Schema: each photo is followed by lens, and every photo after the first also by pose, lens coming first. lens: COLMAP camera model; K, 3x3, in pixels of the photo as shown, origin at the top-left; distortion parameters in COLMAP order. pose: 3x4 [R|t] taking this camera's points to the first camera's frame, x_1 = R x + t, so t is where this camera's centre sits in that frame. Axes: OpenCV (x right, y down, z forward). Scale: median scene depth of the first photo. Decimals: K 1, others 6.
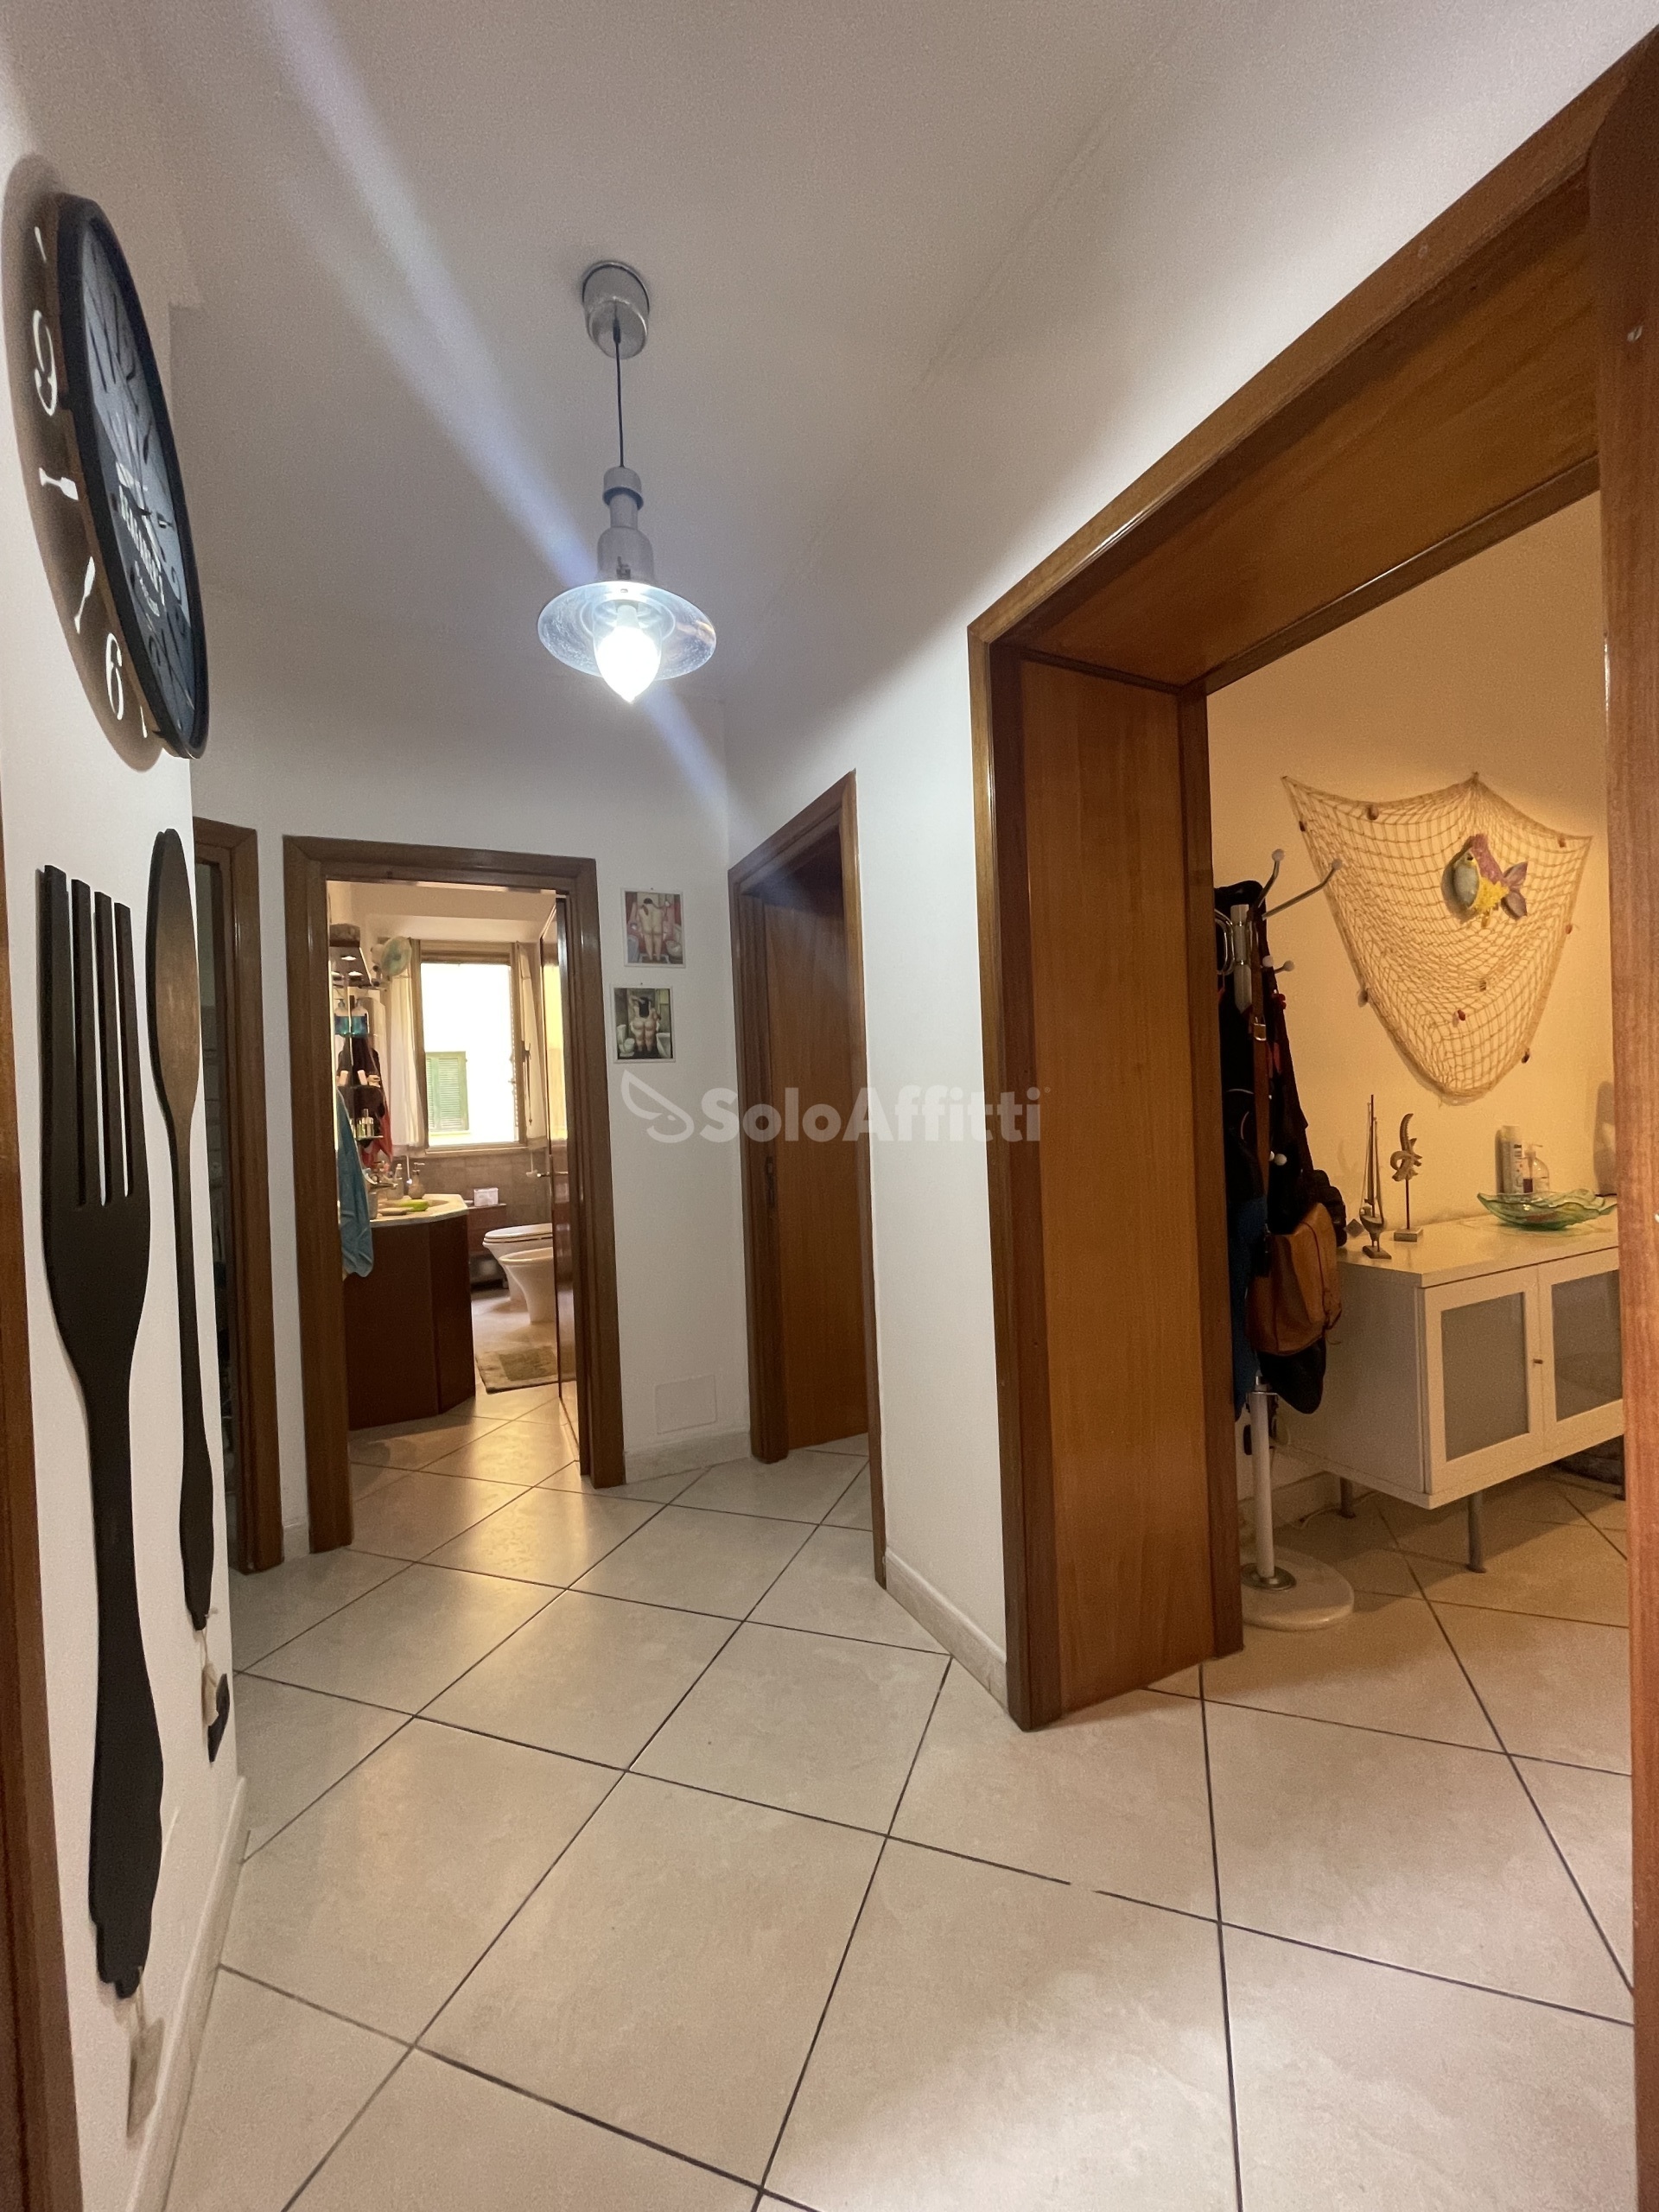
lens RADIAL K [[886.3, 0, 833.9], [0, 886.3, 1097.8], [0, 0, 1]] dist [0.000149, -0.001047]
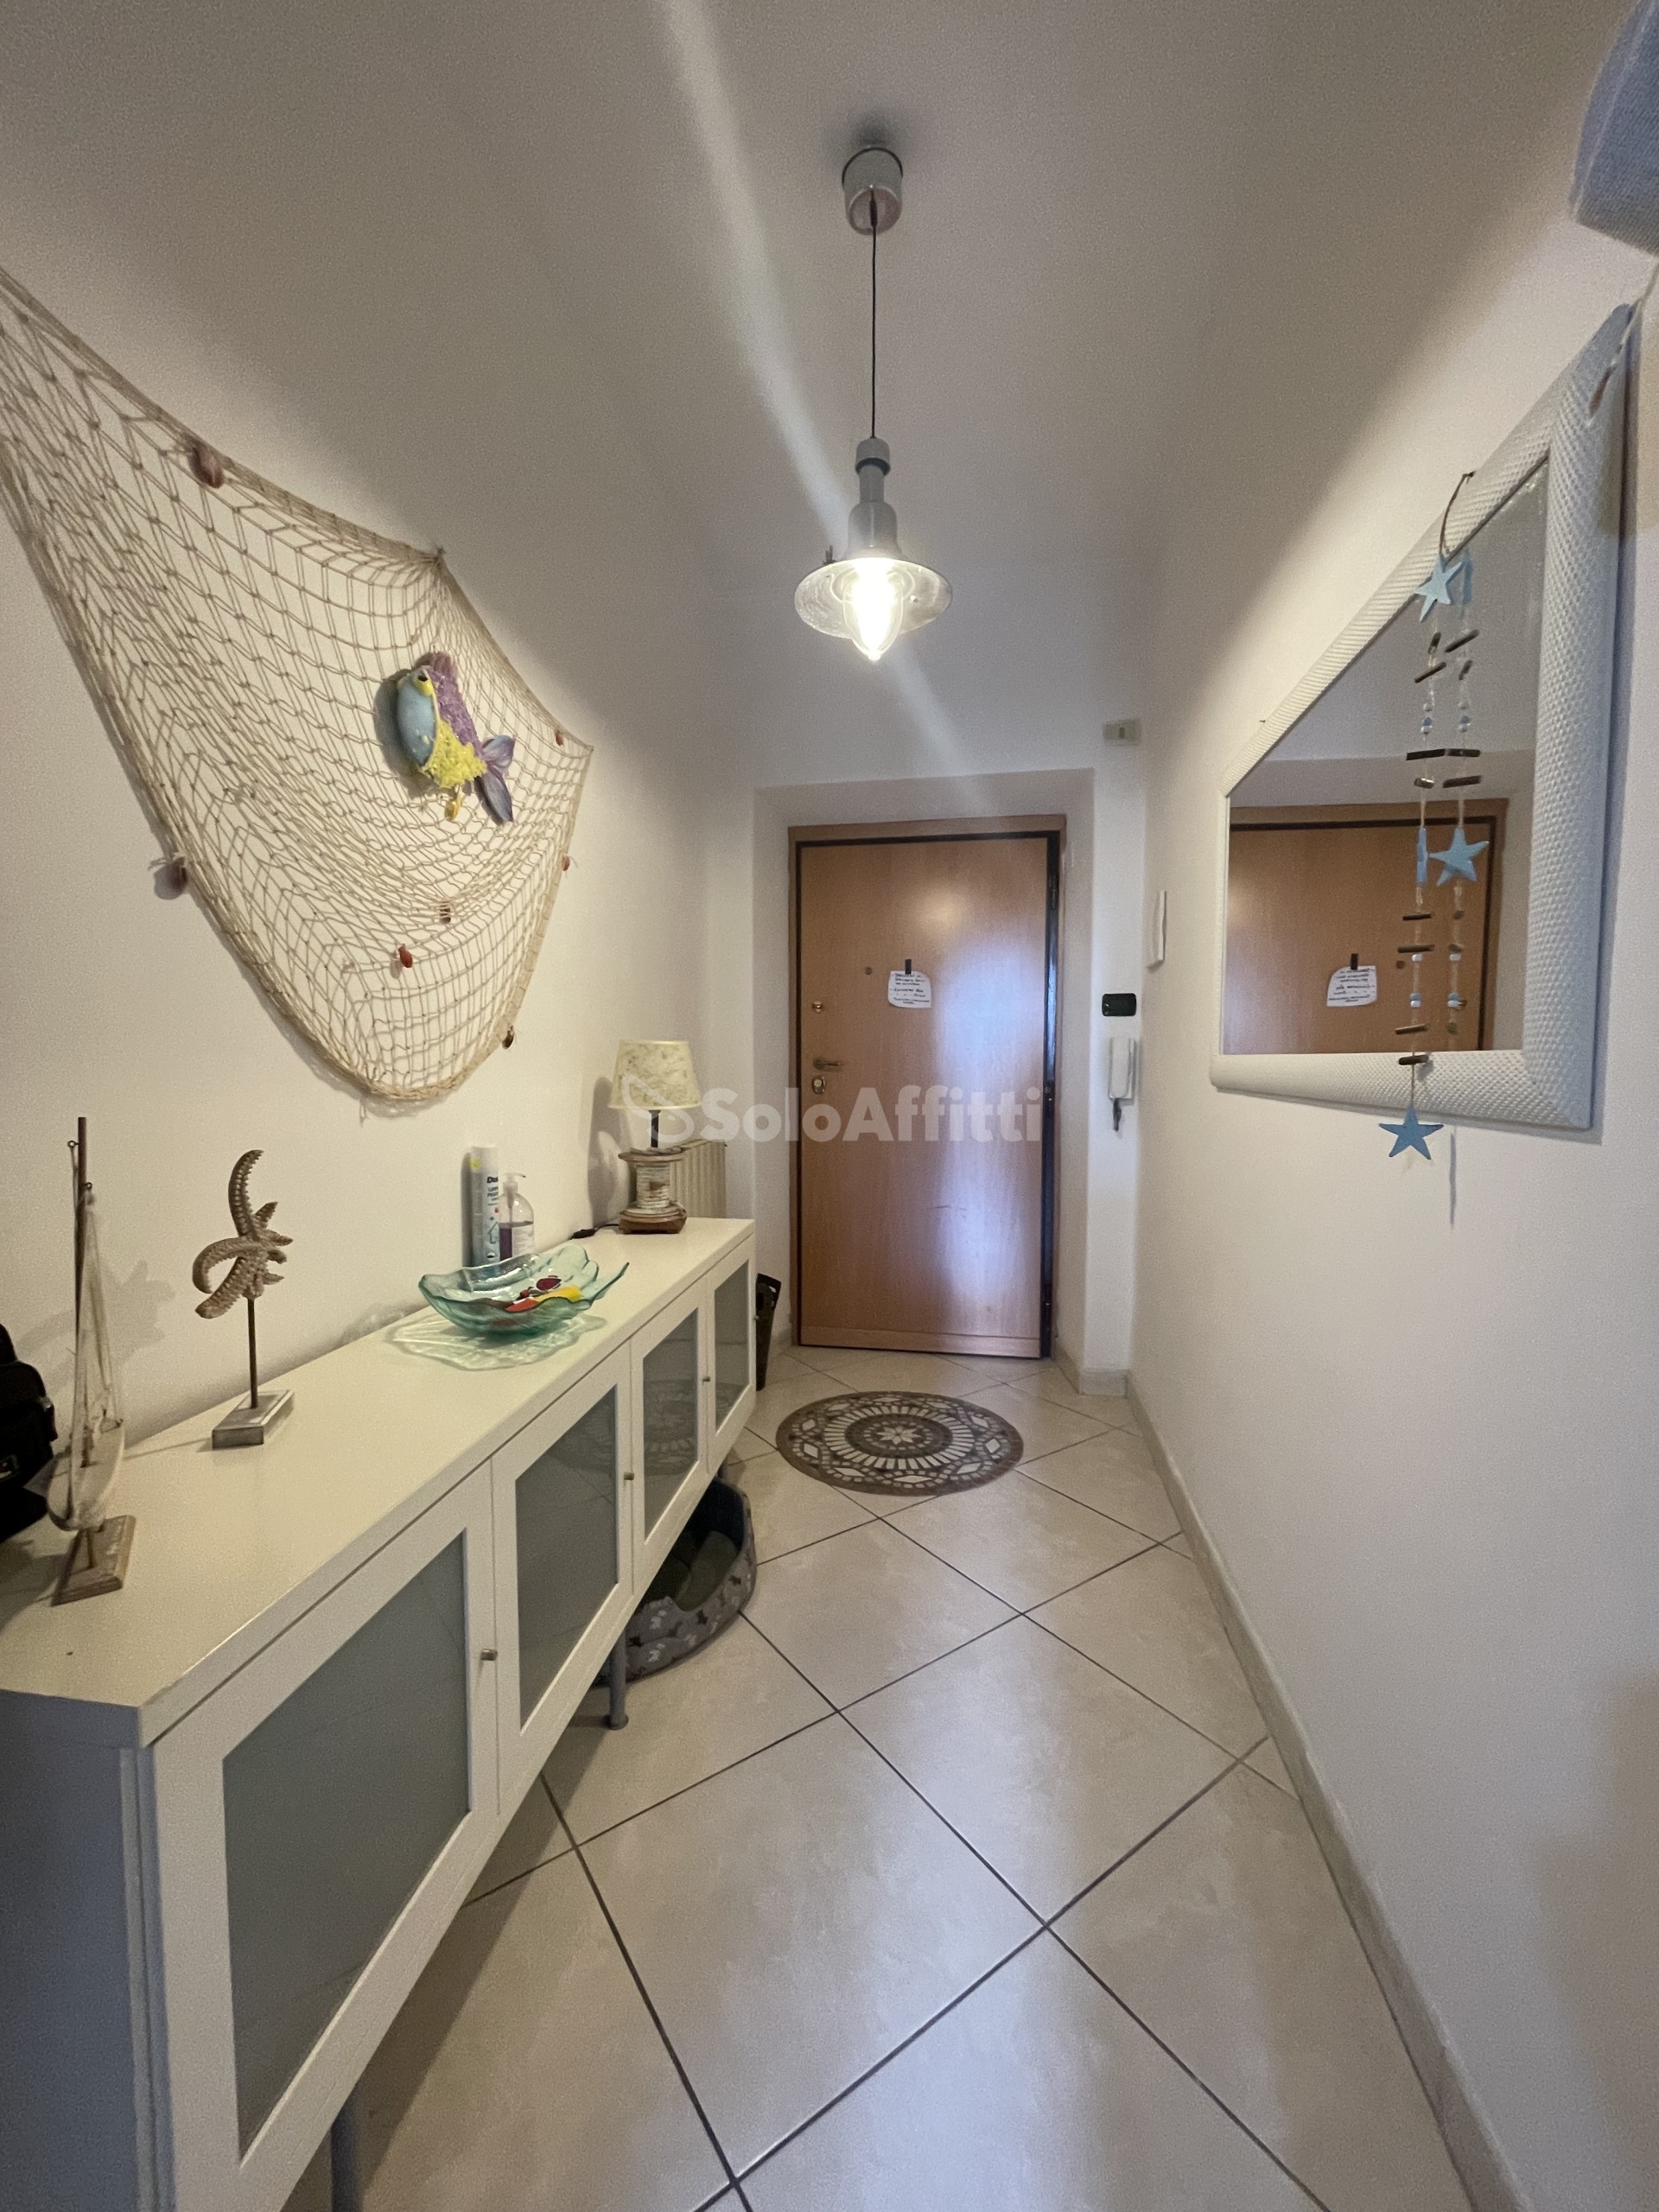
lens RADIAL K [[886.3, 0, 824.0], [0, 886.3, 1100.7], [0, 0, 1]] dist [0.000149, -0.001047]
pose [[0.568528, -0.001910, 0.822662, 0.392396], [-0.022570, 0.999585, 0.017918, -0.018352], [-0.822354, -0.028754, 0.568249, 0.454763]]
